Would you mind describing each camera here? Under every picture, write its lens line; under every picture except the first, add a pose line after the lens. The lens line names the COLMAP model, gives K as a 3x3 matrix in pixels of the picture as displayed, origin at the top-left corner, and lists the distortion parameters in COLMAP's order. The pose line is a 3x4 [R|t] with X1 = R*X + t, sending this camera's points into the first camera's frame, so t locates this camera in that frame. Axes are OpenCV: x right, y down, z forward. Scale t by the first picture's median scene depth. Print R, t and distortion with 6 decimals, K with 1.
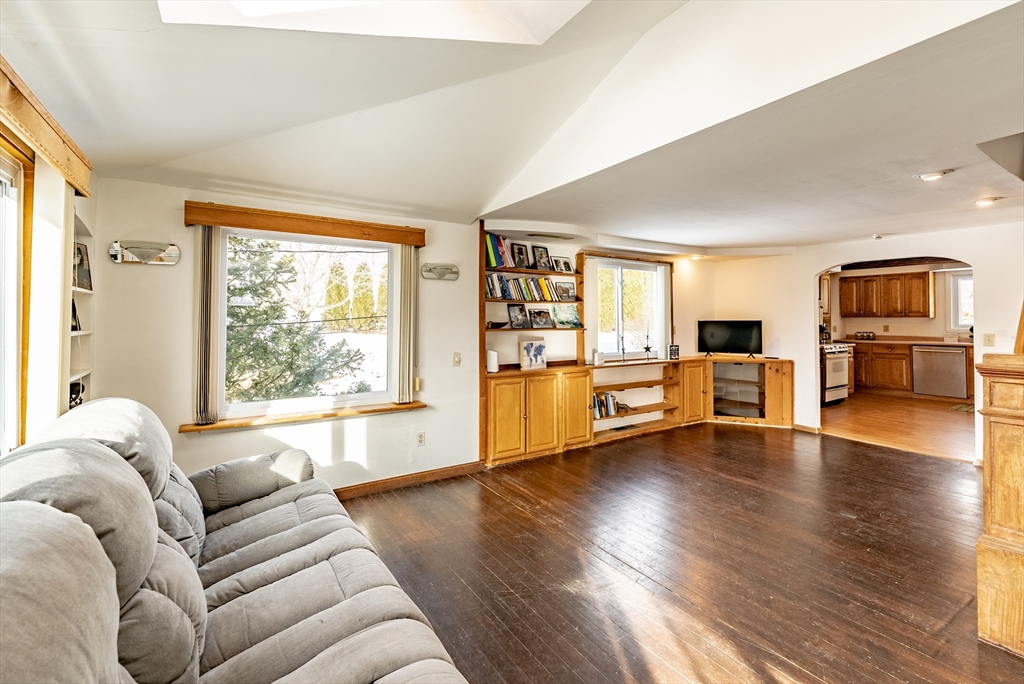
lens RADIAL K [[431.9, 0, 481.6], [0, 431.9, 311.8], [0, 0, 1]] dist [0.006697, -0.001290]
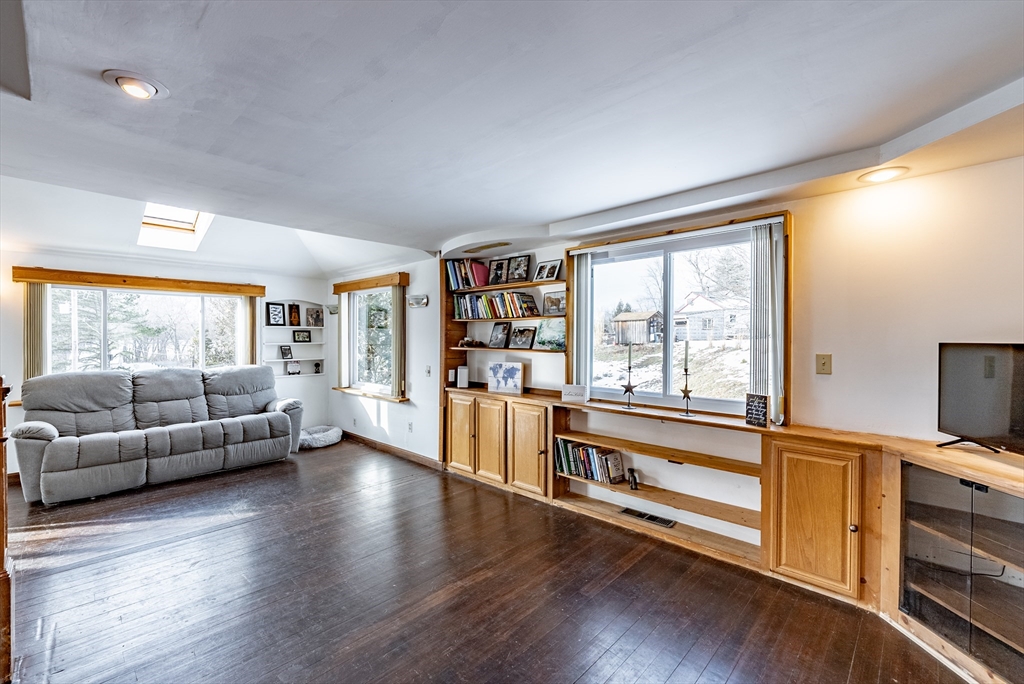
lens RADIAL K [[431.9, 0, 511.1], [0, 431.9, 338.4], [0, 0, 1]] dist [0.006697, -0.001290]
pose [[0.268405, 0.002990, -0.963301, 0.989233], [0.019351, 0.999777, 0.008495, 0.009773], [0.963112, -0.020921, 0.268287, 0.751583]]
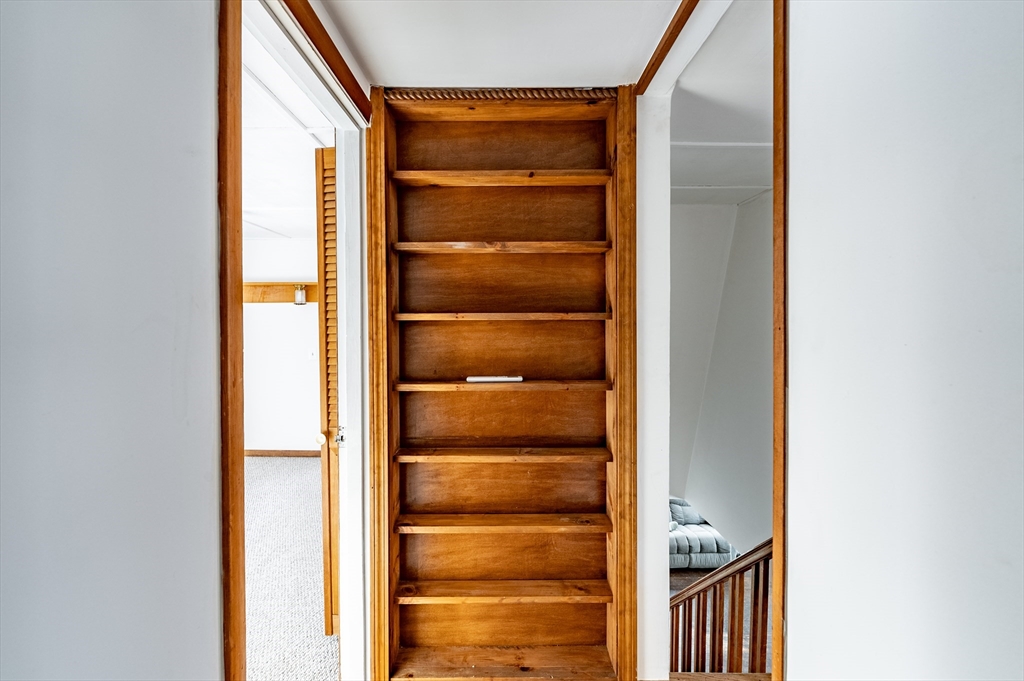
lens RADIAL K [[428.1, 0, 505.4], [0, 428.1, 332.5], [0, 0, 1]] dist [0.003291, 0.000121]
pose [[-0.505186, 0.013700, -0.862902, 1.420232], [0.016845, 0.999840, 0.006013, -0.508281], [0.862846, -0.011498, -0.505336, 0.593241]]
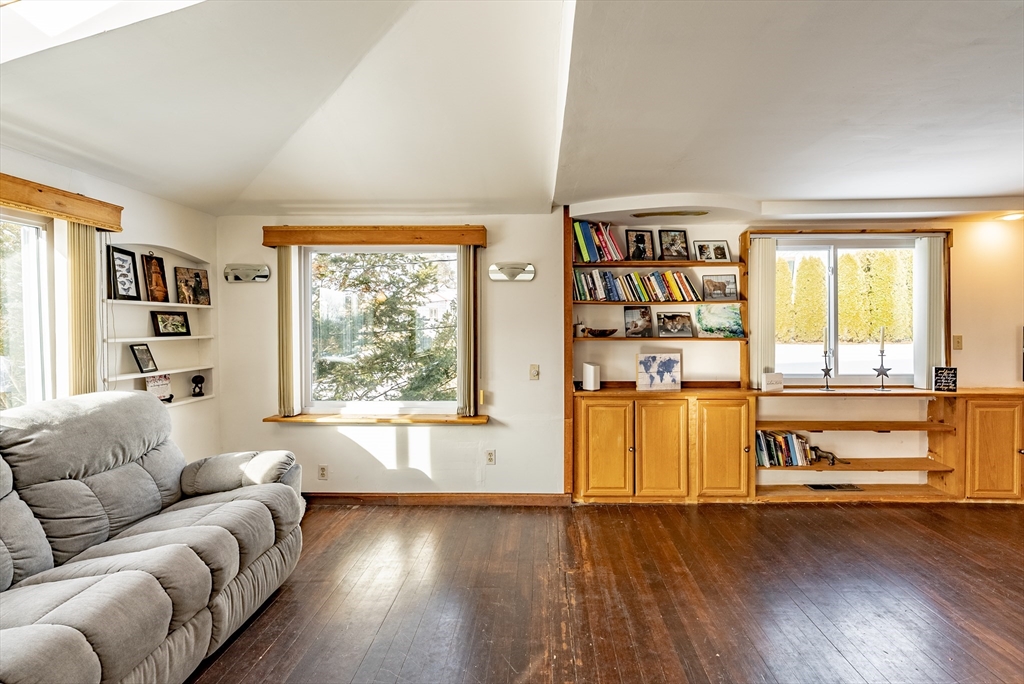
lens RADIAL K [[431.9, 0, 531.1], [0, 431.9, 328.2], [0, 0, 1]] dist [0.006697, -0.001290]
pose [[0.849909, 0.003017, -0.526921, 0.327793], [0.012771, 0.999572, 0.026324, -0.000835], [0.526775, -0.029102, 0.849507, 0.220732]]
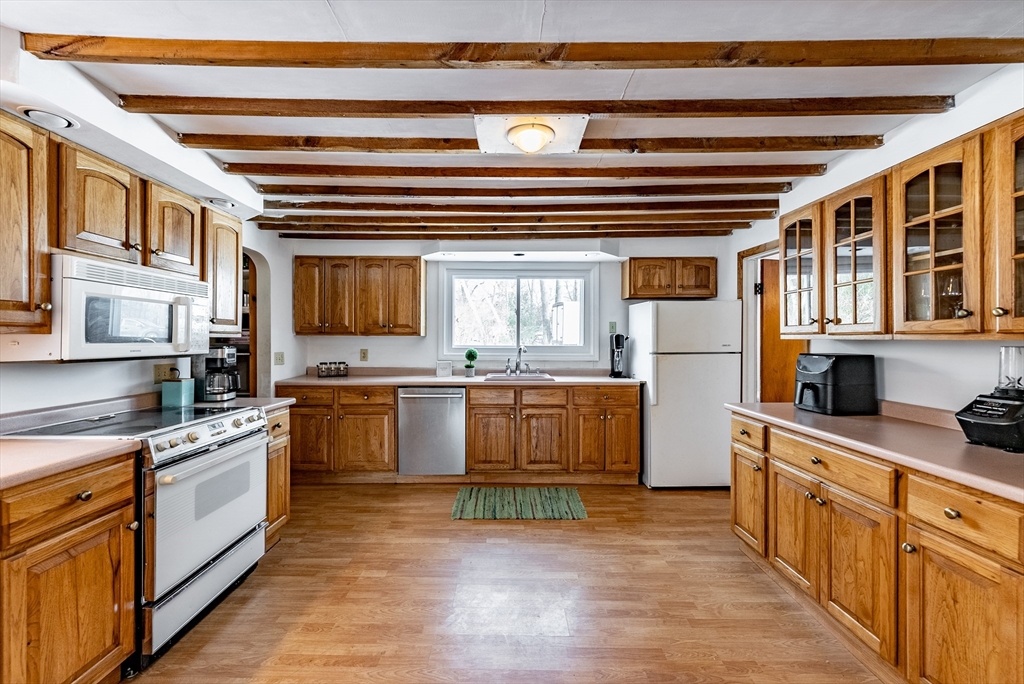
lens RADIAL K [[431.9, 0, 514.4], [0, 431.9, 343.1], [0, 0, 1]] dist [0.006697, -0.001290]
pose [[0.501244, -0.003631, 0.865298, 0.977387], [-0.021918, 0.999617, 0.016891, 0.017414], [-0.865028, -0.027432, 0.500972, 0.987926]]
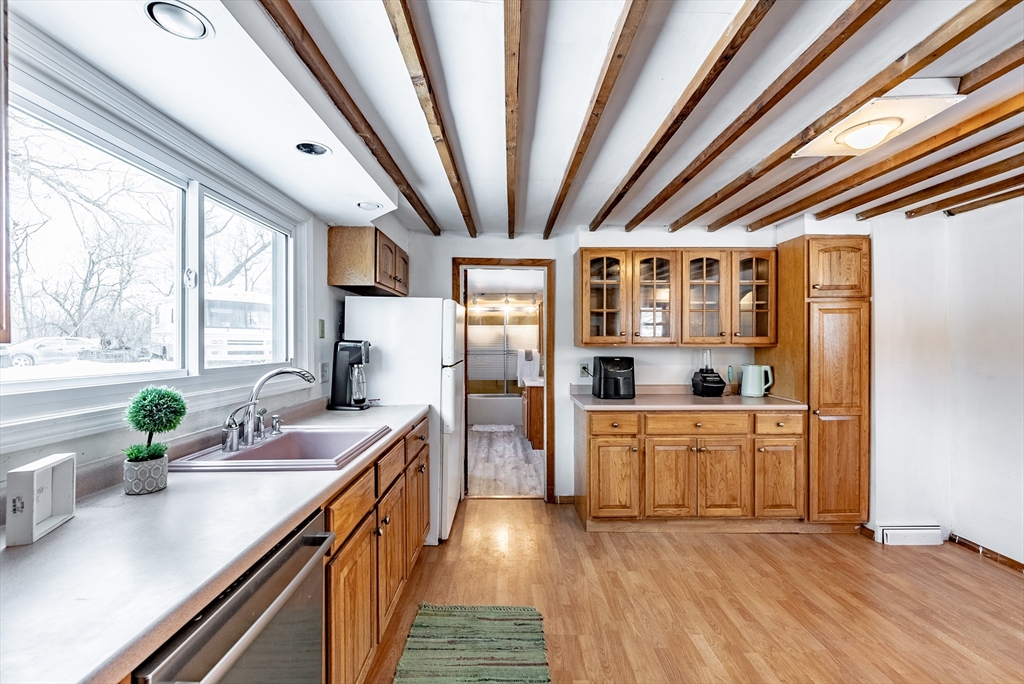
lens RADIAL K [[431.9, 0, 512.4], [0, 431.9, 342.9], [0, 0, 1]] dist [0.006697, -0.001290]
pose [[-0.867821, 0.007444, 0.496822, 1.422978], [-0.004223, 0.999741, -0.022356, 0.024992], [-0.496860, -0.021499, -0.867564, 1.672973]]
